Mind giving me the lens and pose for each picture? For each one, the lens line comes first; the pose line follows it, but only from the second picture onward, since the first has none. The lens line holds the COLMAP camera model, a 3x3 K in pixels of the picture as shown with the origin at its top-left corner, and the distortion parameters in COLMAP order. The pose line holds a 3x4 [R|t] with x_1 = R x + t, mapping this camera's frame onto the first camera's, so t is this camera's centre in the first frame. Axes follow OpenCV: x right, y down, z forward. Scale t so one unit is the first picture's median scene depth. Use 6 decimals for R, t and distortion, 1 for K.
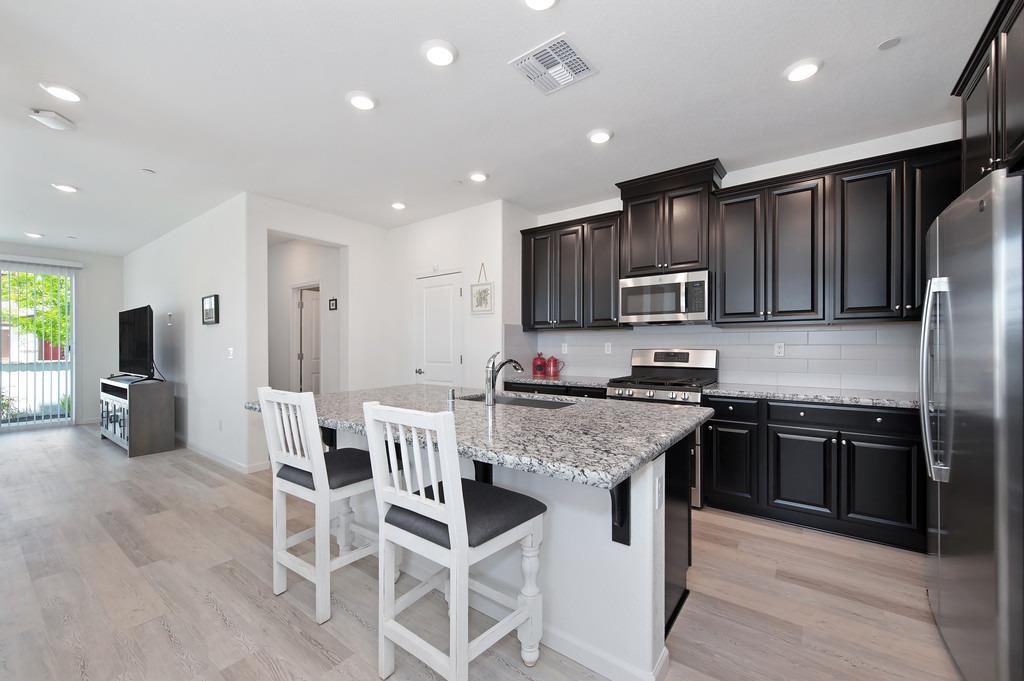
lens RADIAL K [[415.6, 0, 510.6], [0, 415.6, 343.1], [0, 0, 1]] dist [0.006053, -0.001671]
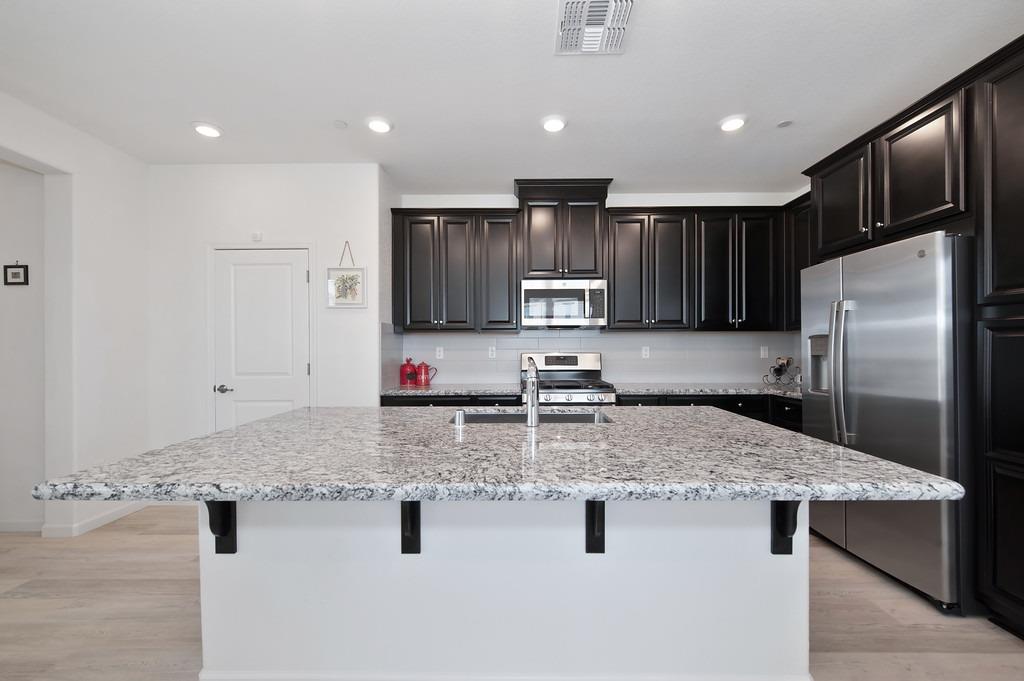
lens RADIAL K [[415.6, 0, 516.9], [0, 415.6, 351.3], [0, 0, 1]] dist [0.006053, -0.001671]
pose [[0.801192, -0.003724, 0.598396, -0.329856], [-0.001659, 0.999963, 0.008444, 0.002415], [-0.598405, -0.007758, 0.801156, 0.245853]]
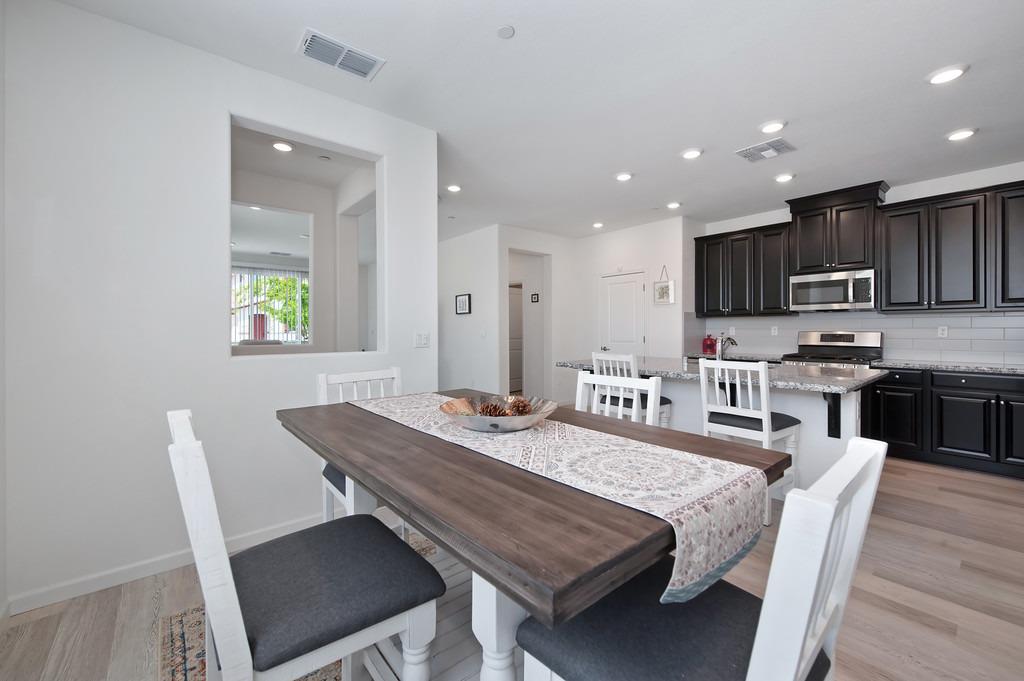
lens RADIAL K [[415.6, 0, 507.9], [0, 415.6, 327.0], [0, 0, 1]] dist [0.006053, -0.001671]
pose [[0.971761, -0.001885, -0.235958, -0.283282], [0.002219, 0.999997, 0.001148, -0.002557], [0.235955, -0.001639, 0.971763, -0.455030]]
